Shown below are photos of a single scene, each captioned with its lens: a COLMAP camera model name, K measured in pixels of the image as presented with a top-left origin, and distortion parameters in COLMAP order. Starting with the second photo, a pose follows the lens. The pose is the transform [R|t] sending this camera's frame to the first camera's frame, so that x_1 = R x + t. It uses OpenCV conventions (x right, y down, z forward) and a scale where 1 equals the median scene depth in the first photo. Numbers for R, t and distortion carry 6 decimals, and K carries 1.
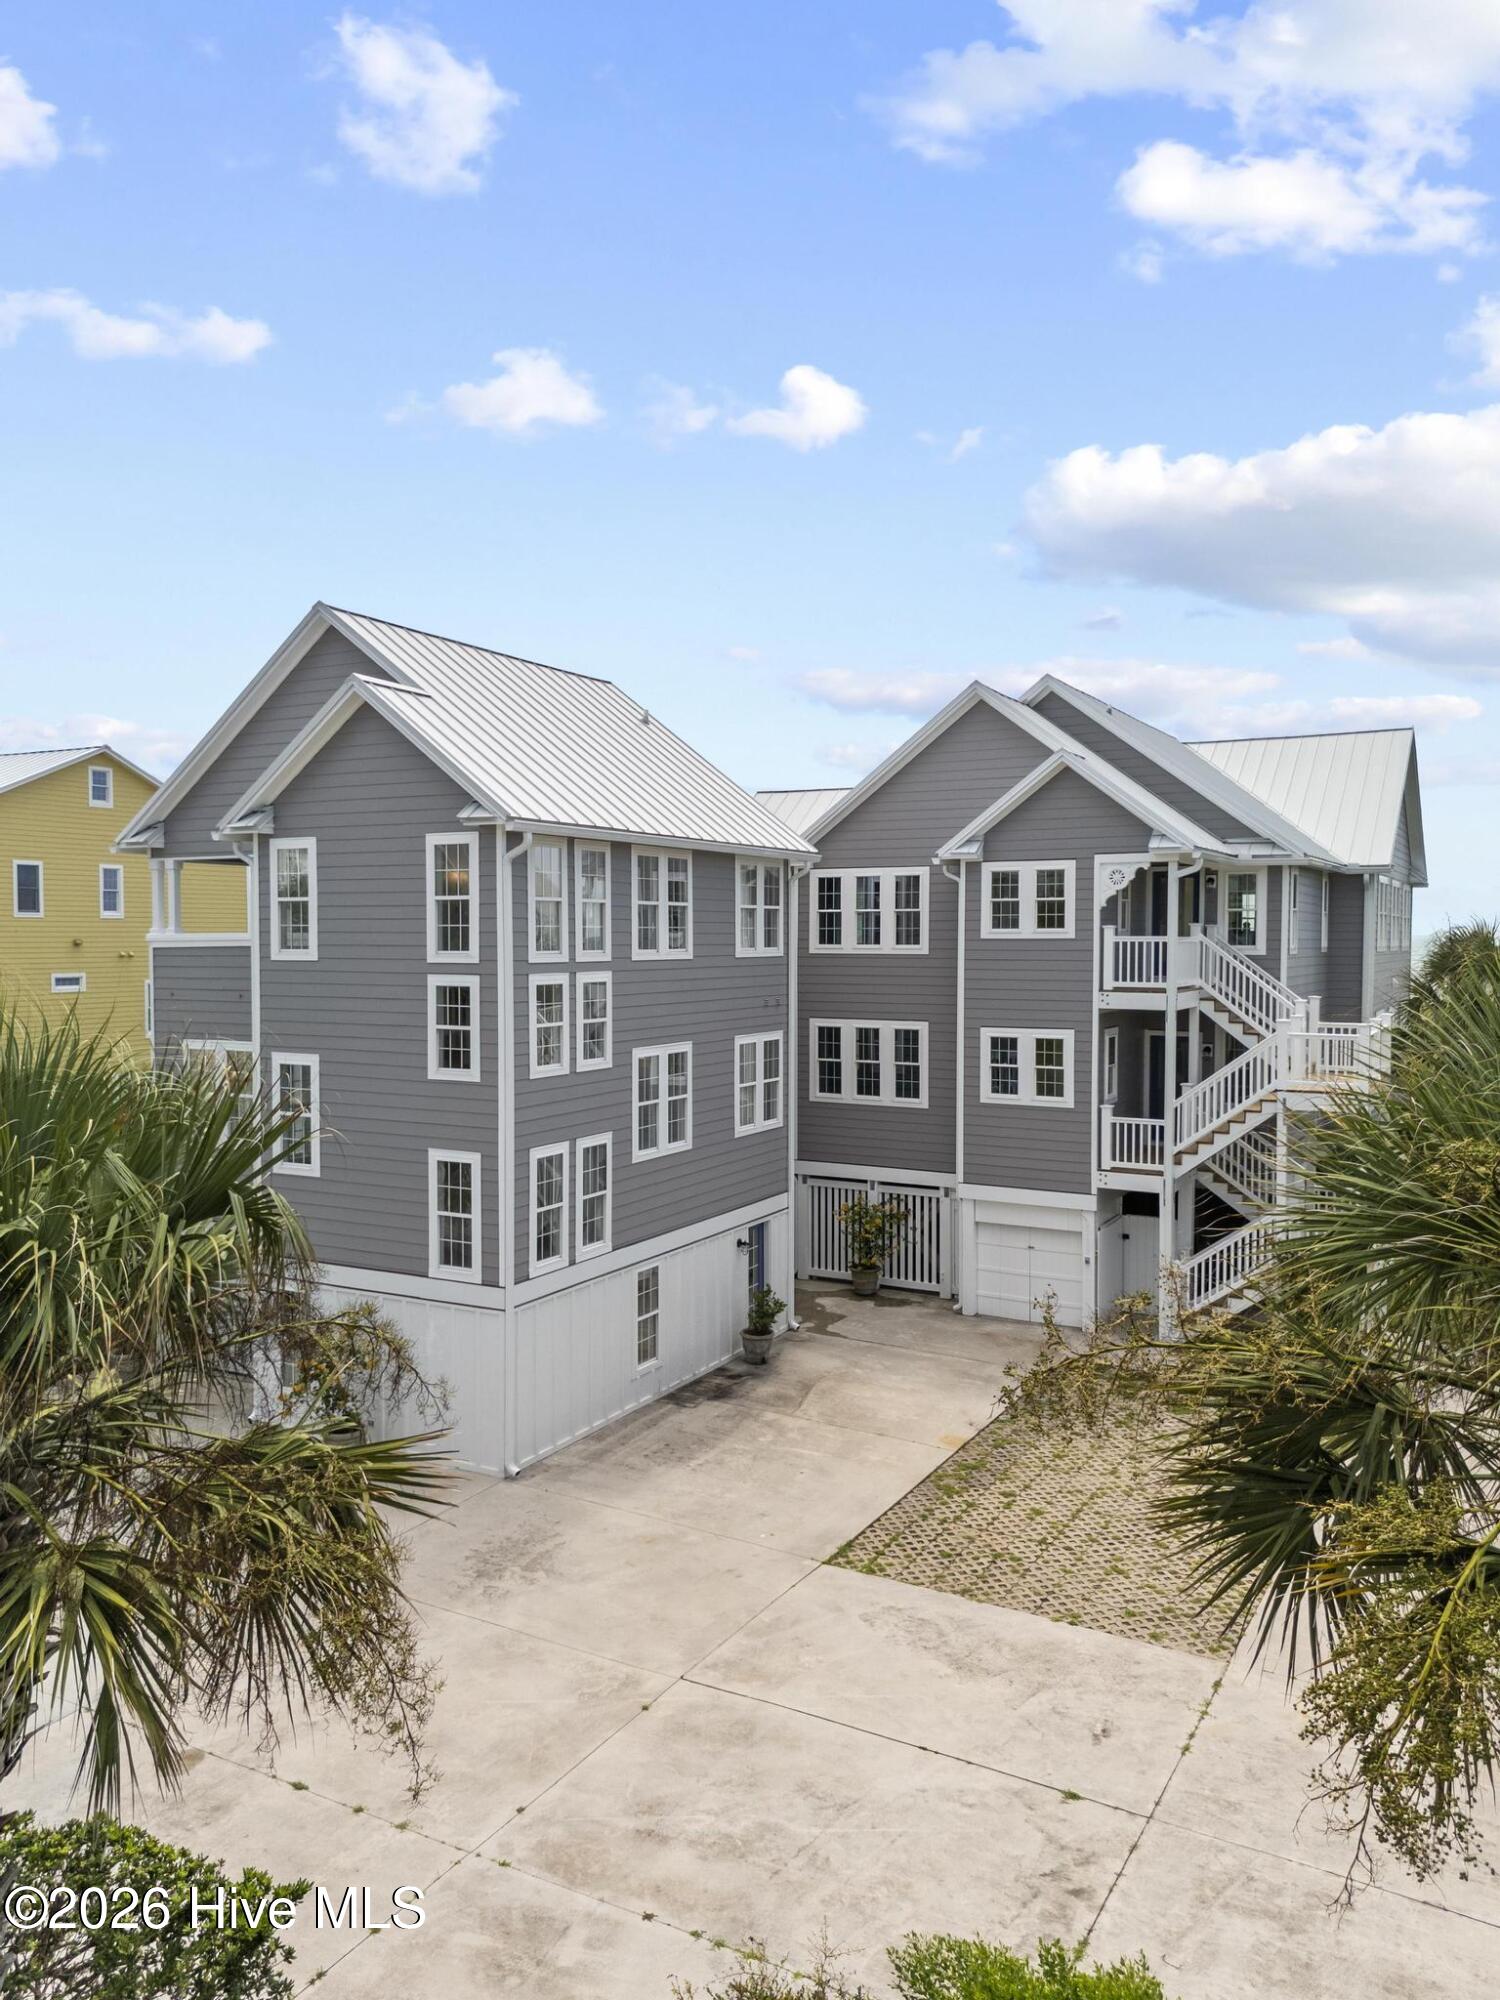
lens RADIAL K [[1479.0, 0, 750.0], [0, 1479.0, 1000.0], [0, 0, 1]] dist [0.131253, -0.236610]
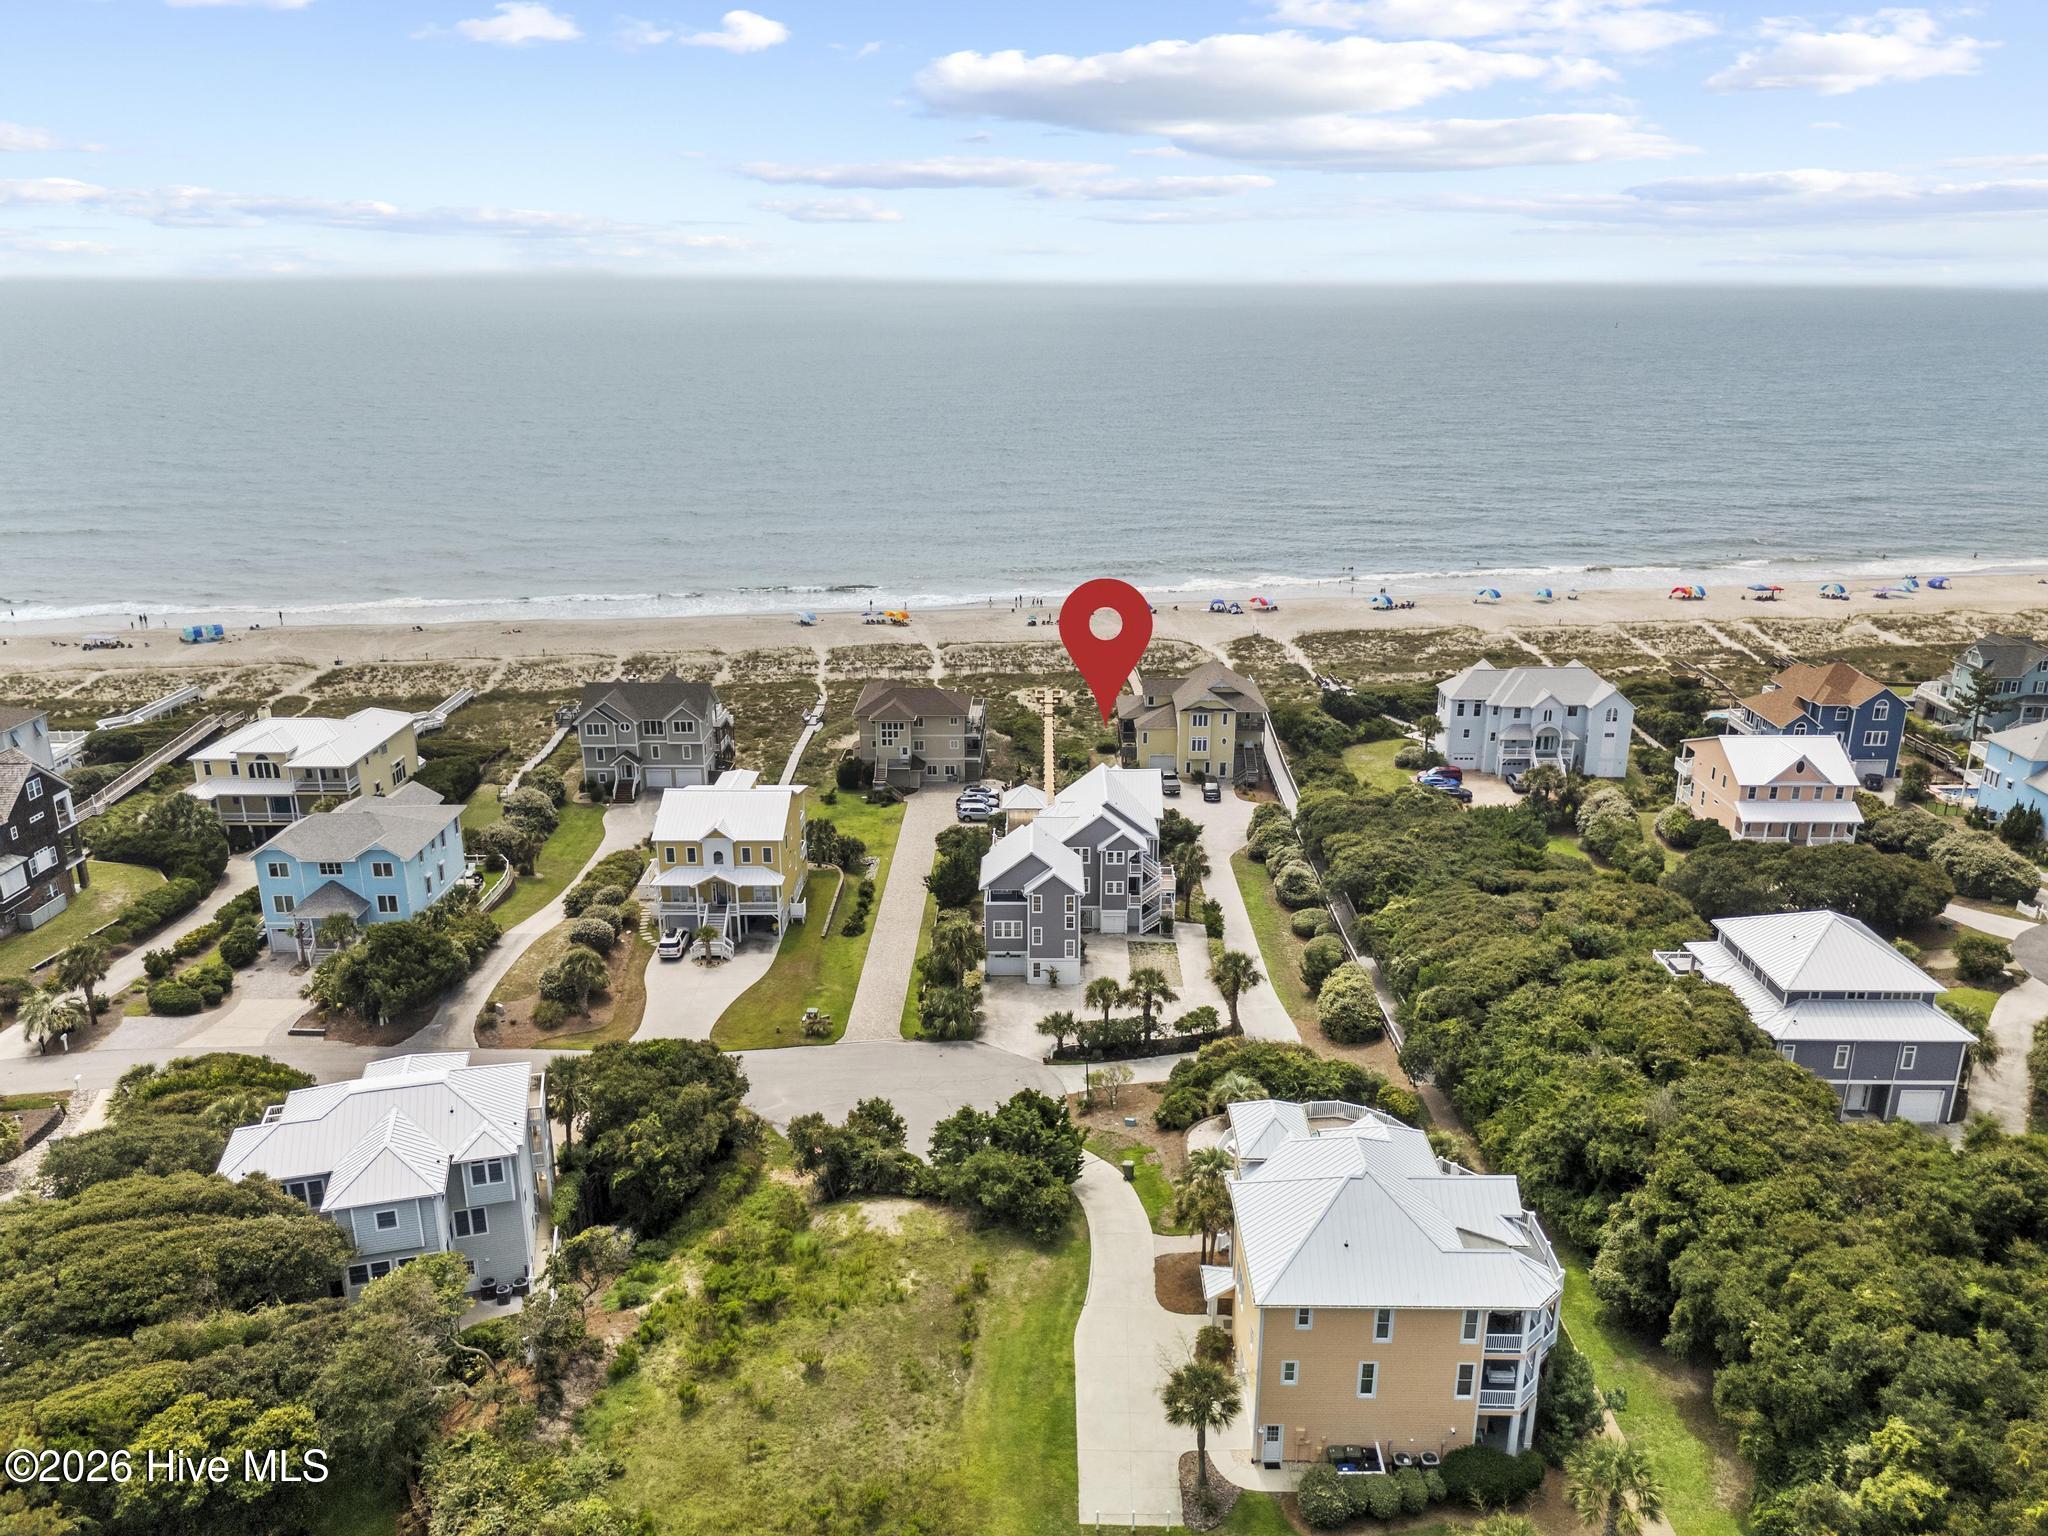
lens RADIAL K [[1514.5, 0, 1024.0], [0, 1514.5, 768.0], [0, 0, 1]] dist [0.131253, -0.236610]
pose [[0.883214, -0.143669, 0.446422, -3.266924], [0.017987, 0.961596, 0.273878, -2.472813], [-0.468625, -0.233863, 0.851879, -4.450802]]
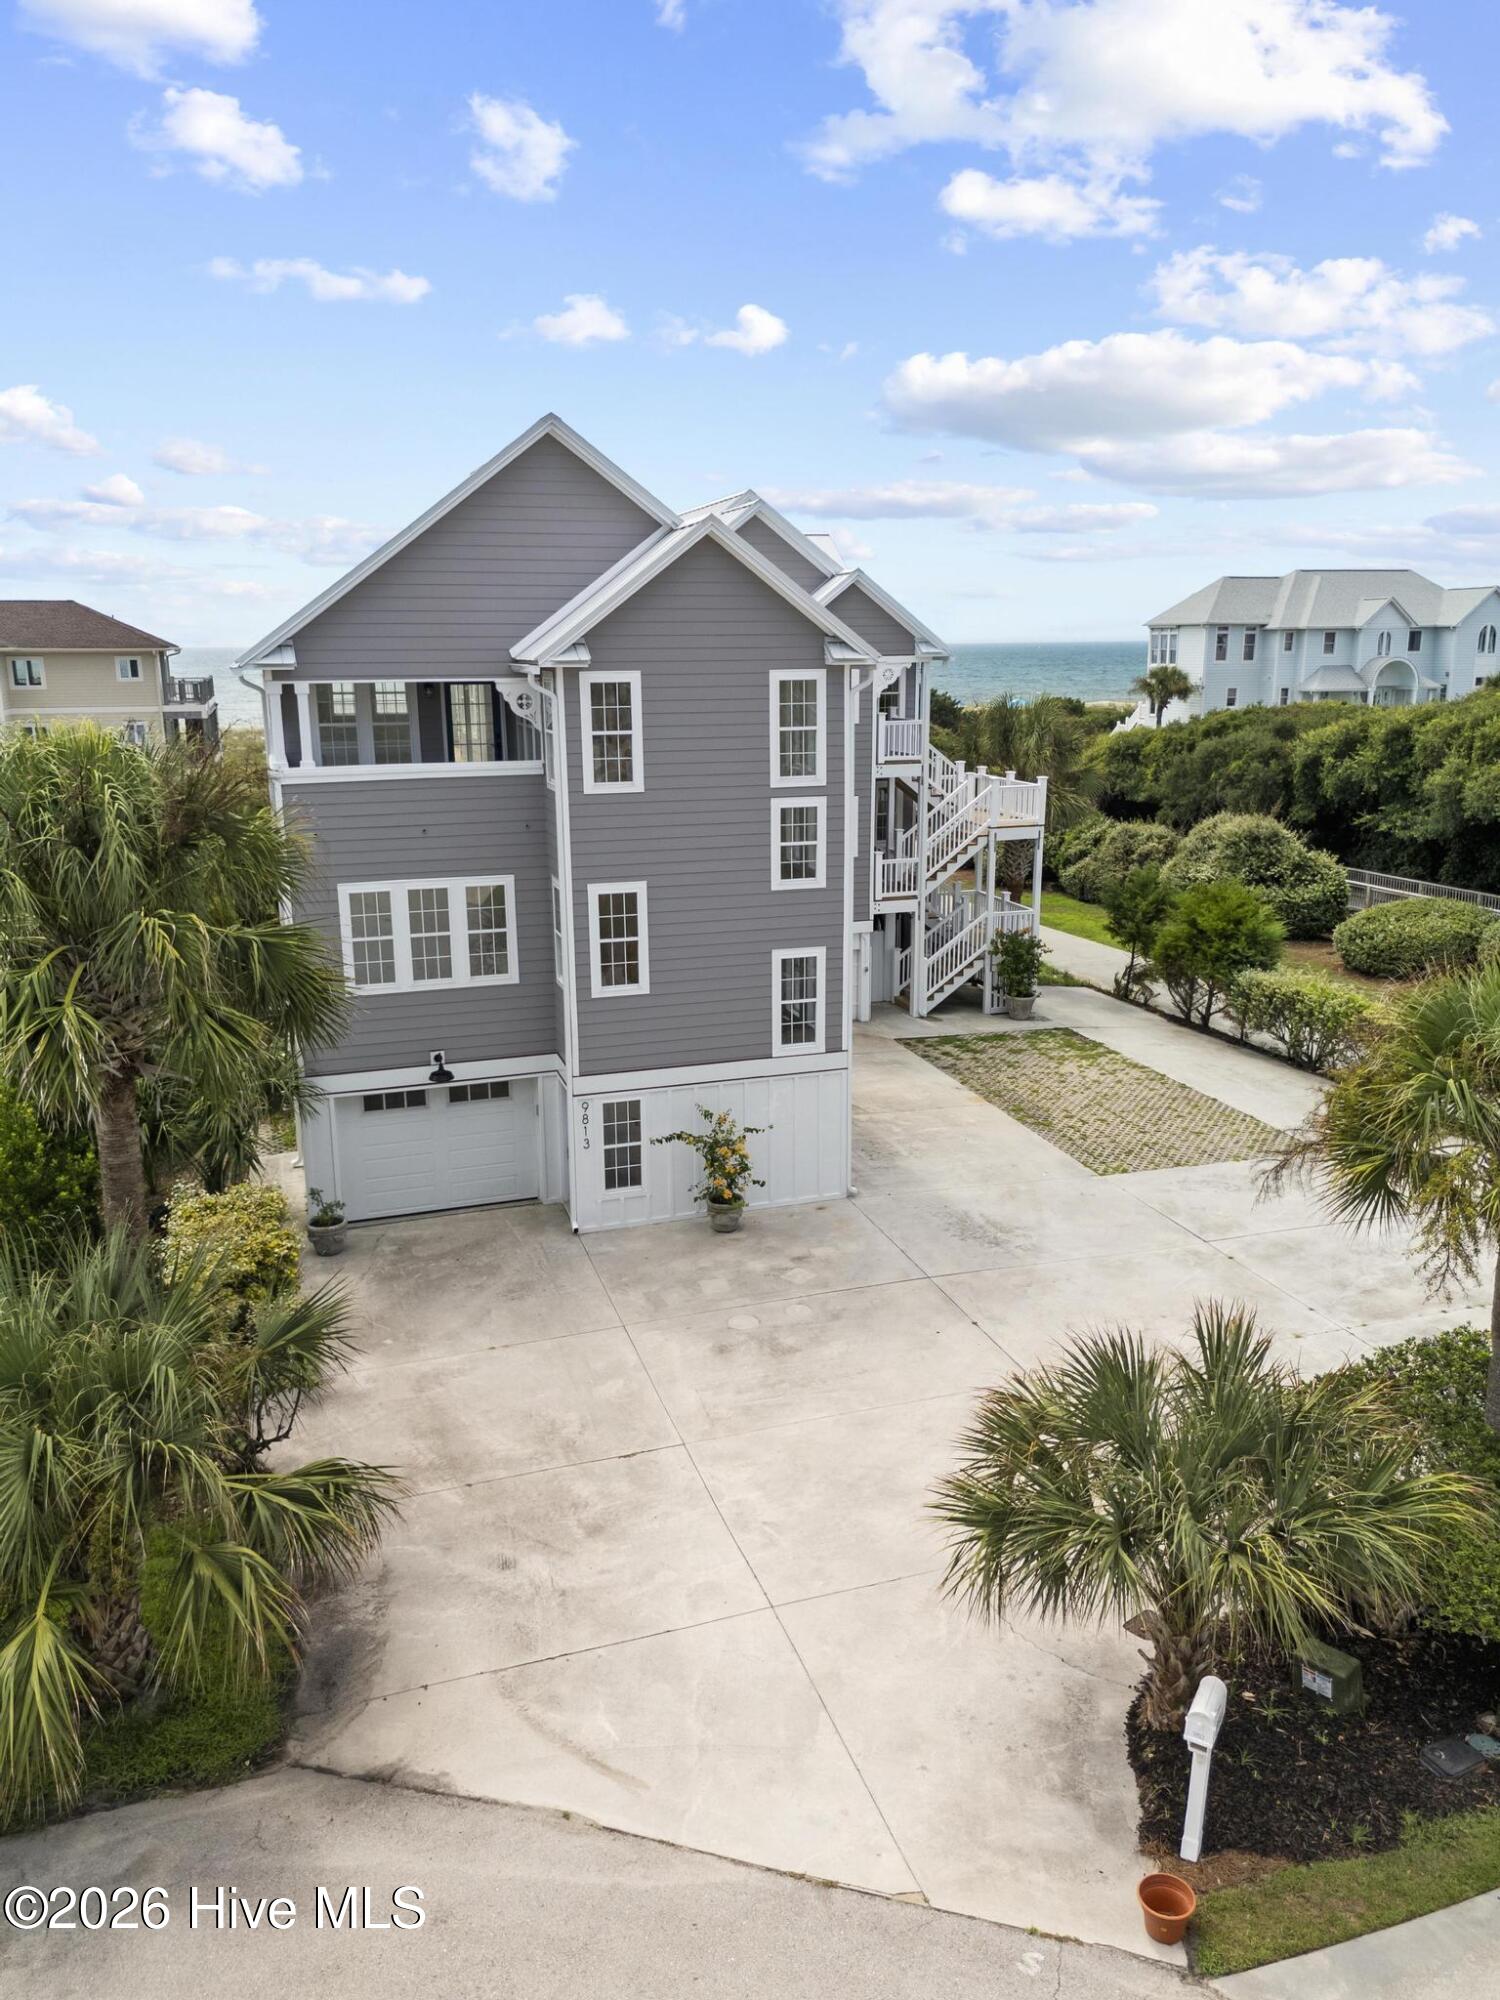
lens RADIAL K [[1479.0, 0, 750.0], [0, 1479.0, 1000.0], [0, 0, 1]] dist [0.131253, -0.236610]
pose [[0.689047, -0.174201, 0.703469, -1.052677], [0.038216, 0.978064, 0.204767, -0.099168], [-0.723709, -0.114210, 0.680589, 0.226646]]
